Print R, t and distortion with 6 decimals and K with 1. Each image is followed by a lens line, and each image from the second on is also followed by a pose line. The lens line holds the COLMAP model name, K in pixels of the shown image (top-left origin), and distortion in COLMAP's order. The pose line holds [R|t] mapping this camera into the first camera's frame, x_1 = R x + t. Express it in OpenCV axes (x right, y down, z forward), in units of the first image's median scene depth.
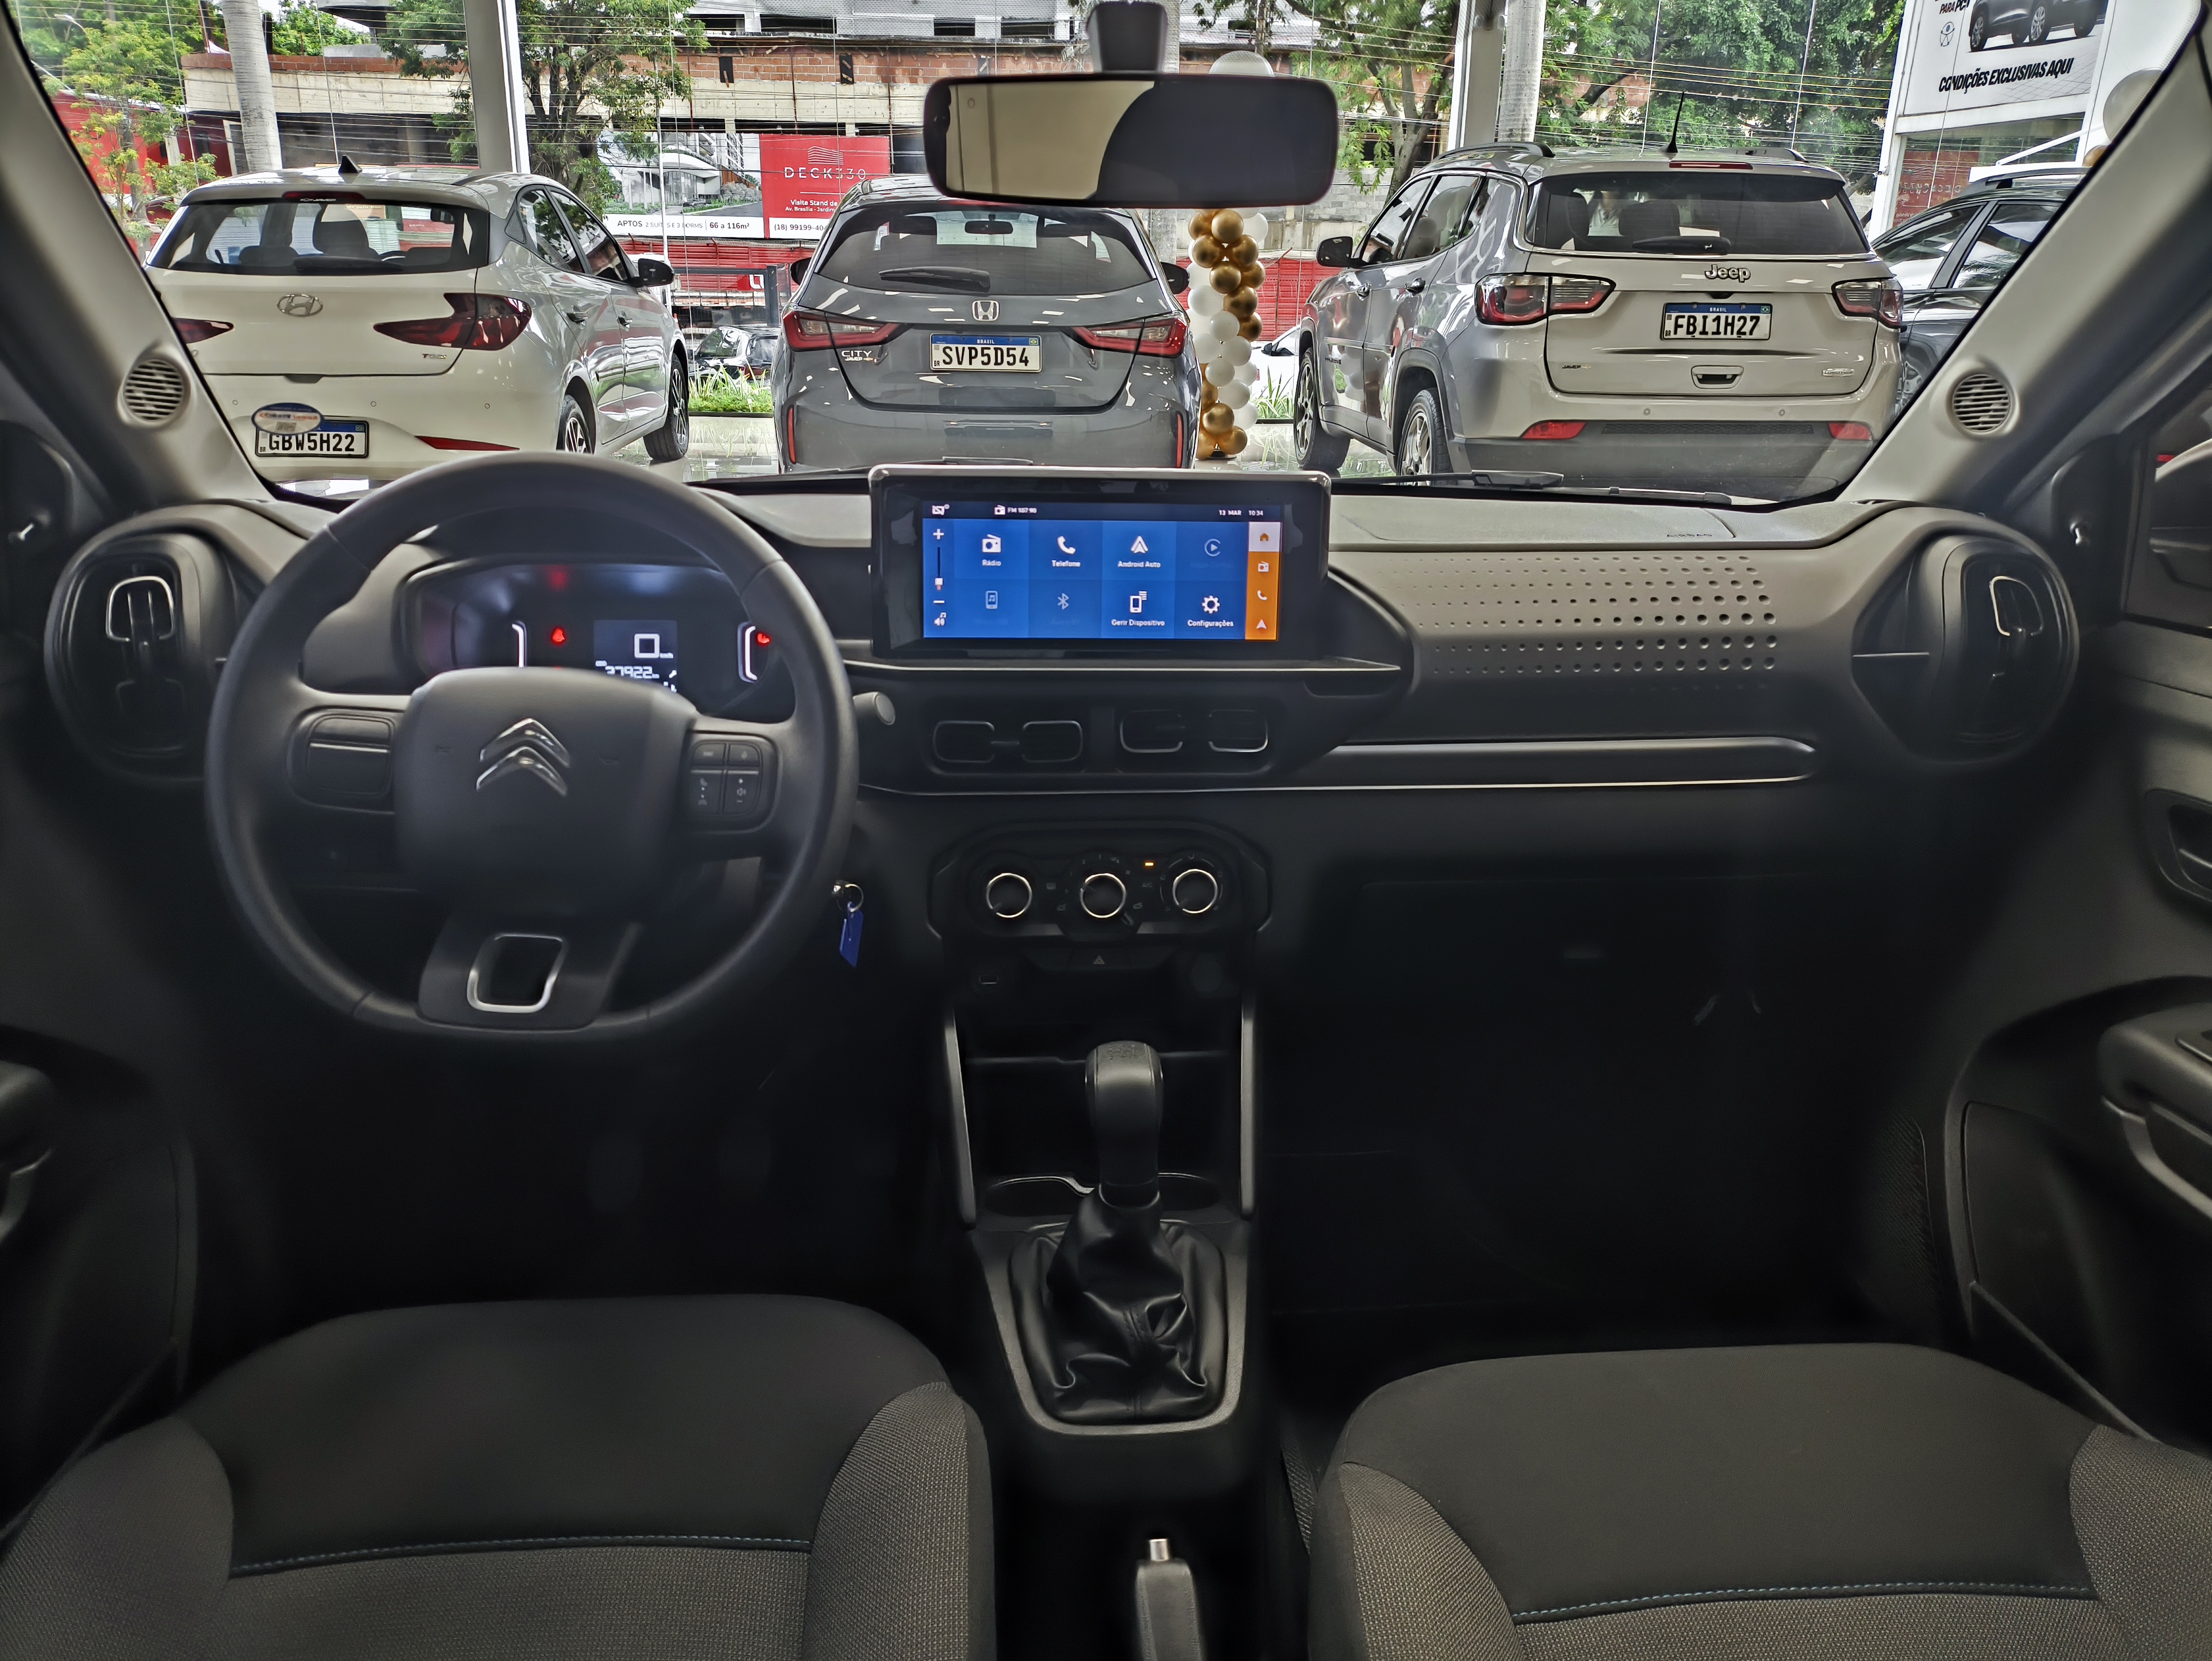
lens RADIAL K [[1632.4, 0, 1106.0], [0, 1632.4, 830.5], [0, 0, 1]] dist [0.035010, -0.002284]
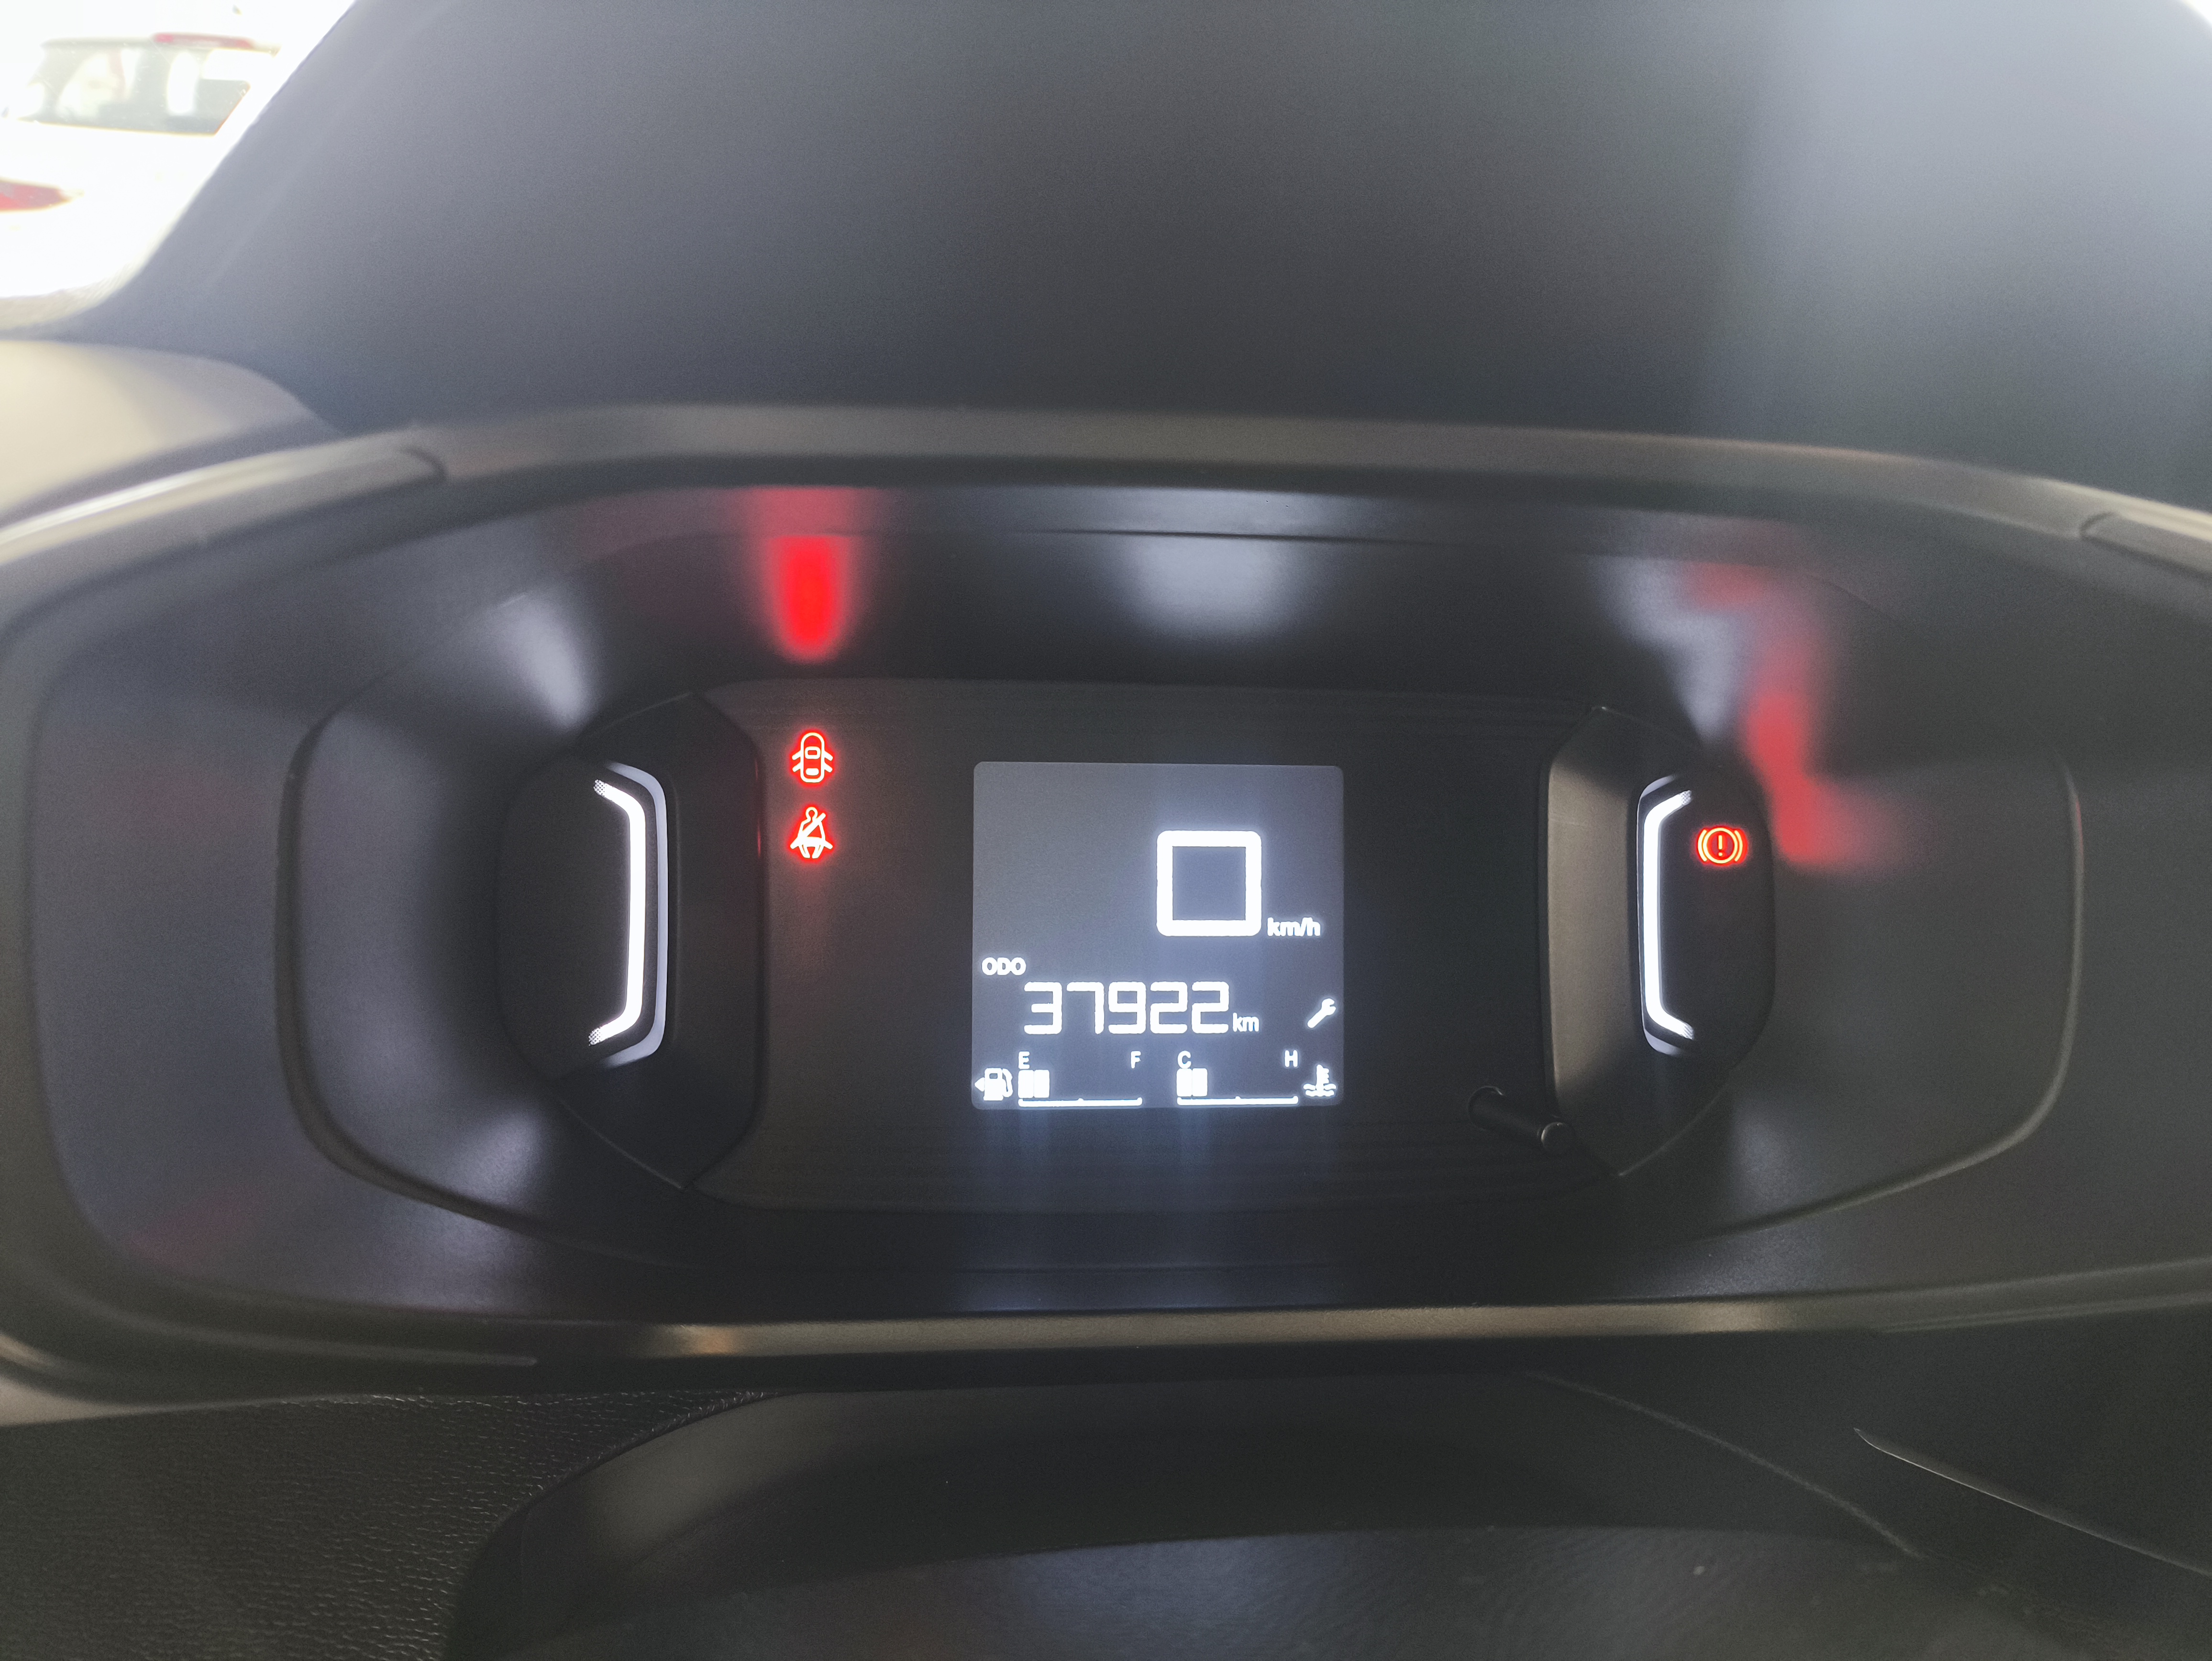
lens RADIAL K [[1651.3, 0, 1098.3], [0, 1651.3, 827.6], [0, 0, 1]] dist [0.043013, 0.000786]
pose [[0.999195, 0.017404, 0.036145, -0.303005], [-0.018427, 0.999434, 0.028162, -0.125963], [-0.035635, -0.028806, 0.998950, 0.781242]]
